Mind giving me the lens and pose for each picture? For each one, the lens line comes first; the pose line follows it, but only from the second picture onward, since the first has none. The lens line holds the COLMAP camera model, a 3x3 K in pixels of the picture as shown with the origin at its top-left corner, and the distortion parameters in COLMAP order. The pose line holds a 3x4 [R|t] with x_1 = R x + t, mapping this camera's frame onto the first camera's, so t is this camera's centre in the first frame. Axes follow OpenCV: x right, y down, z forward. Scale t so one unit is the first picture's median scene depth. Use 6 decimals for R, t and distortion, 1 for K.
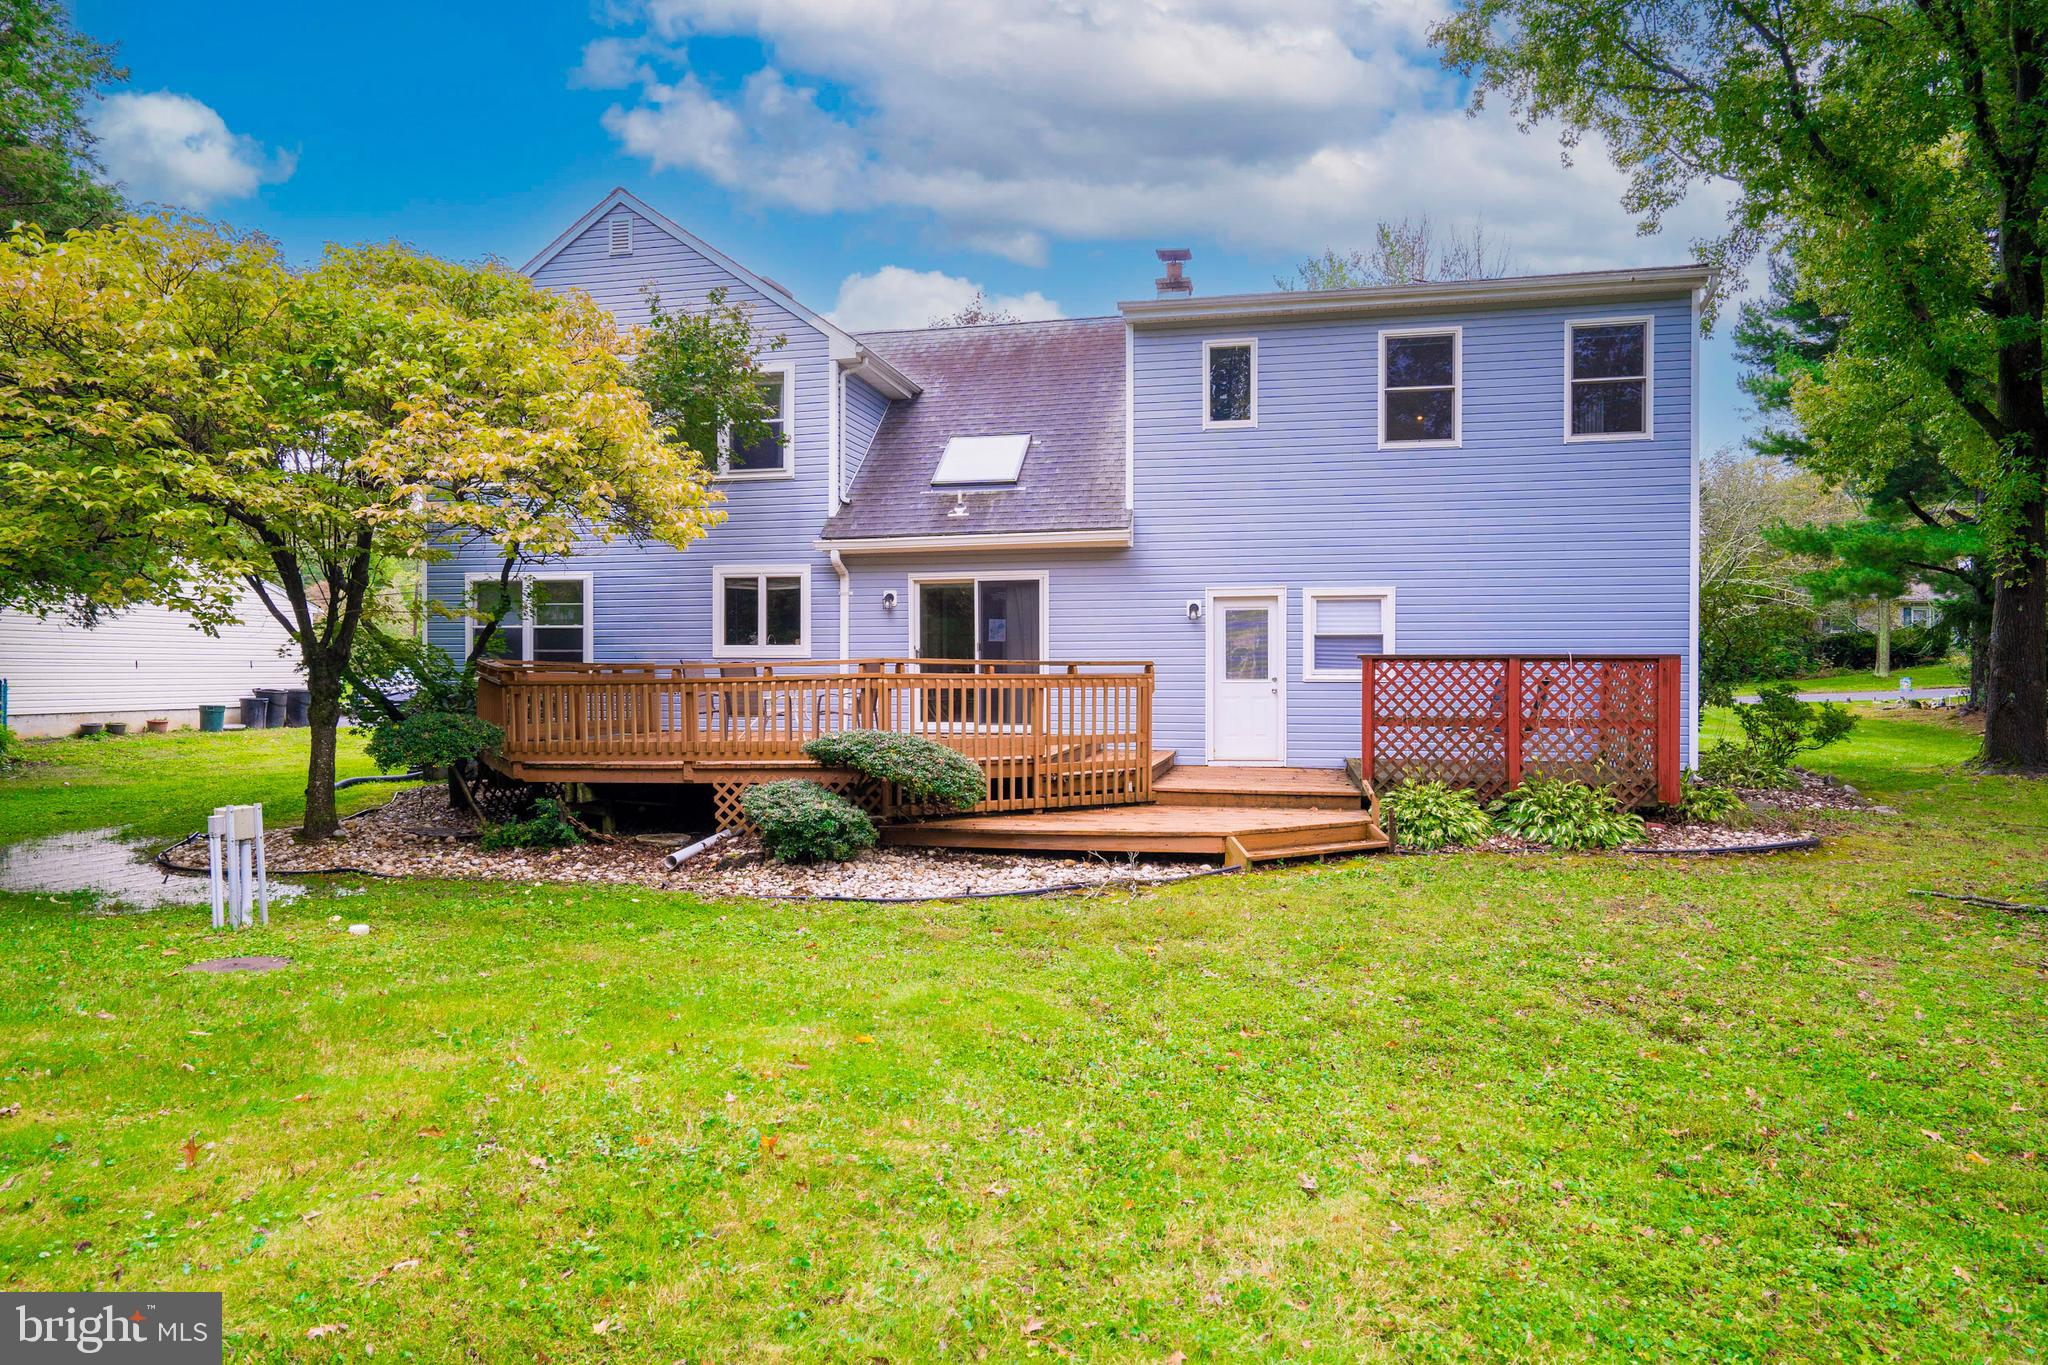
lens RADIAL K [[1269.2, 0, 1024.0], [0, 1269.2, 682.5], [0, 0, 1]] dist [-0.001884, 0.001876]
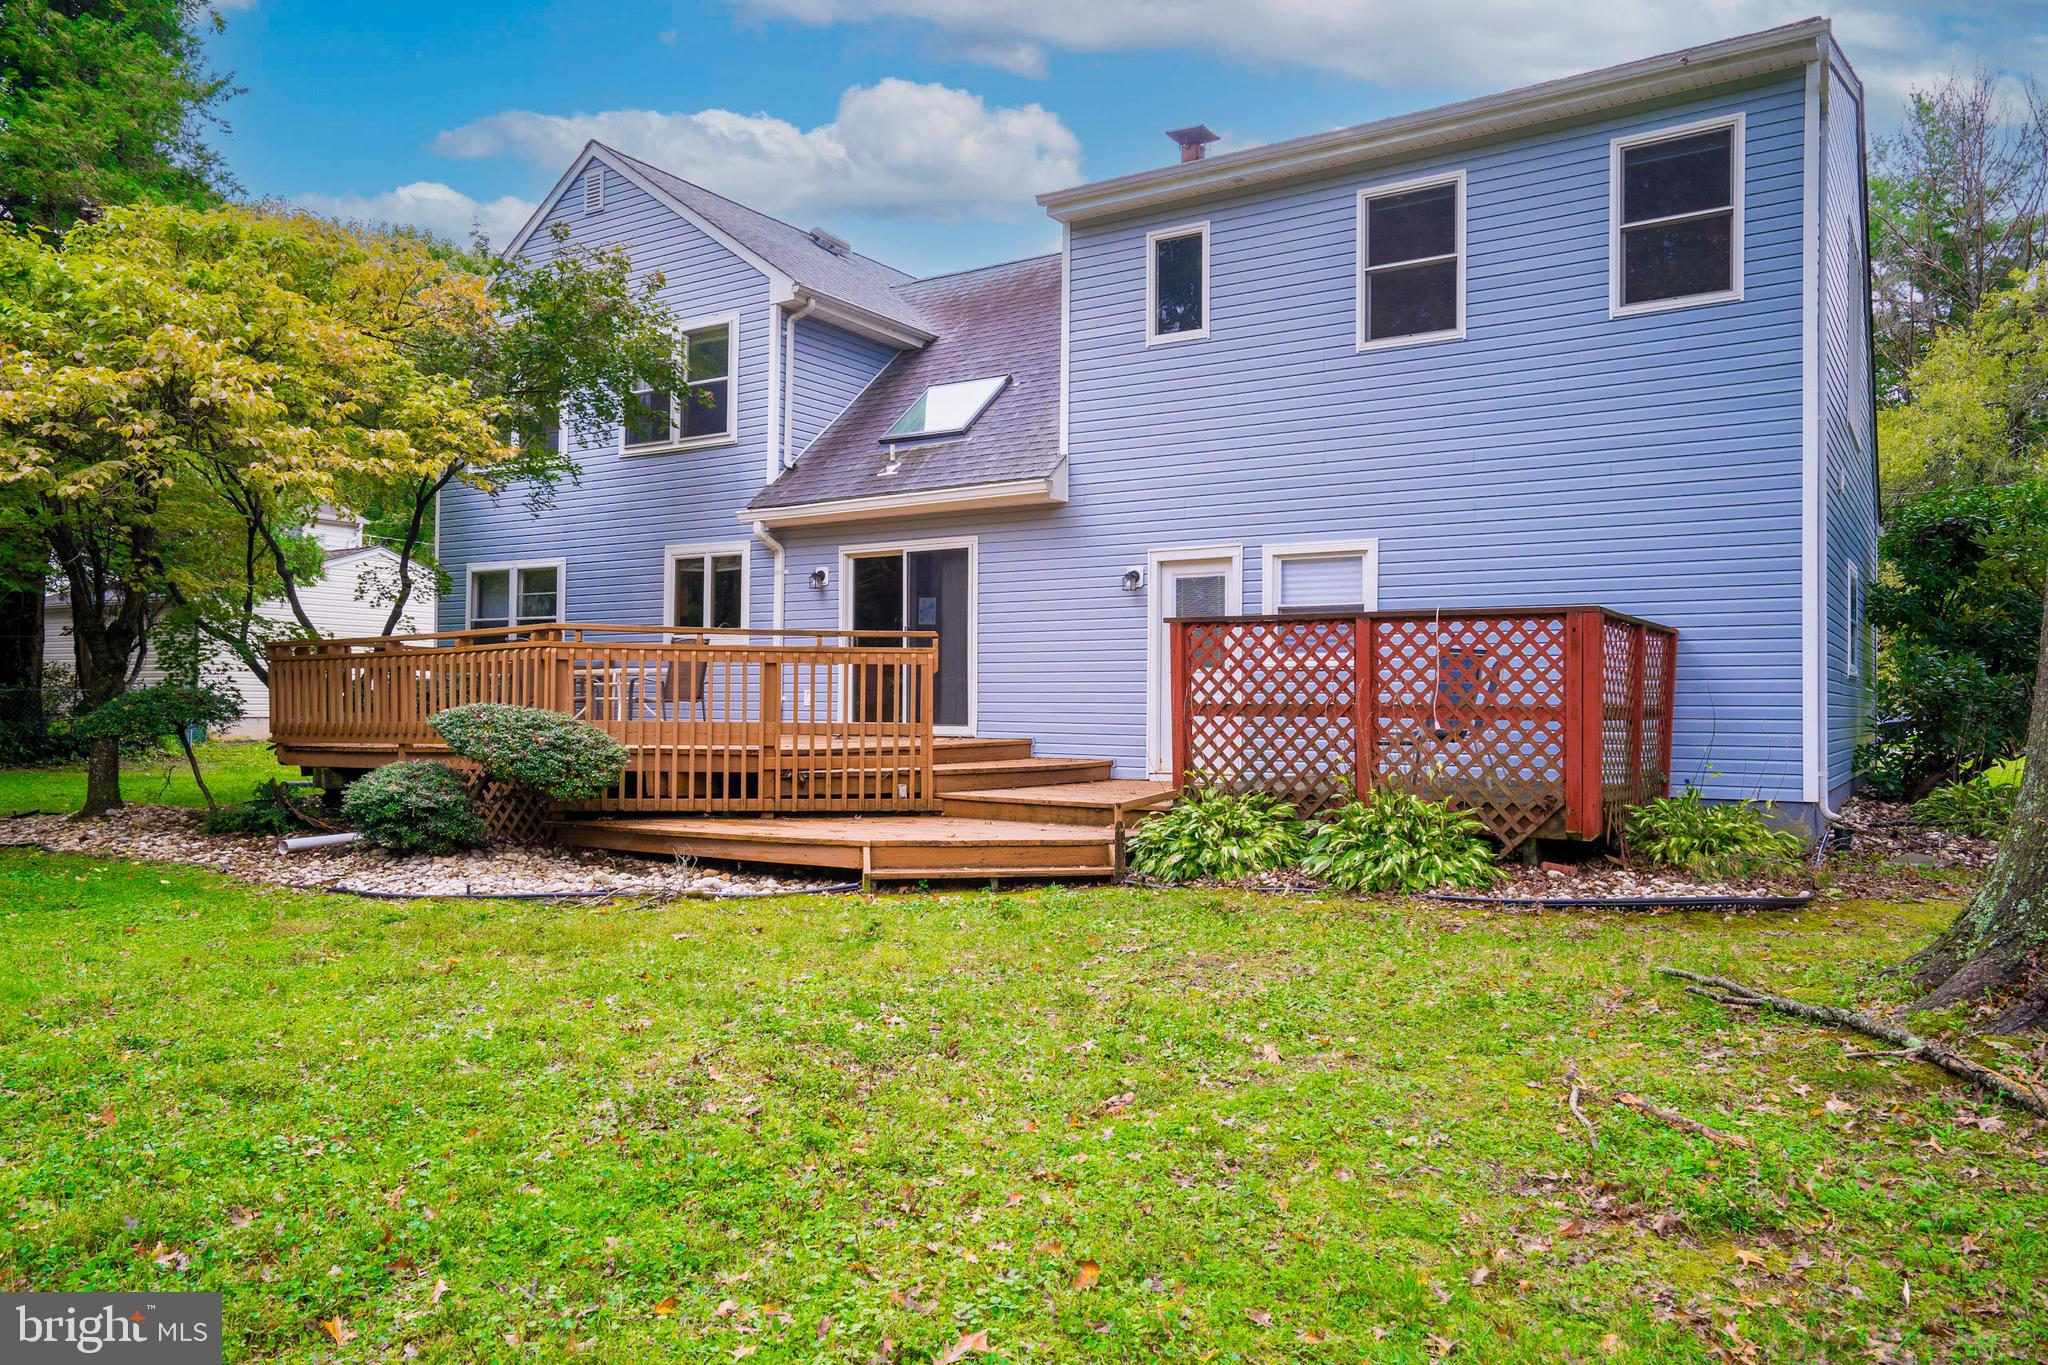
lens RADIAL K [[1446.1, 0, 1024.0], [0, 1446.1, 682.5], [0, 0, 1]] dist [0.009516, 0.028387]
pose [[0.935630, 0.001954, -0.352978, 0.387041], [-0.012572, 0.999535, -0.027791, 0.031906], [0.352760, 0.030440, 0.935219, 0.153433]]
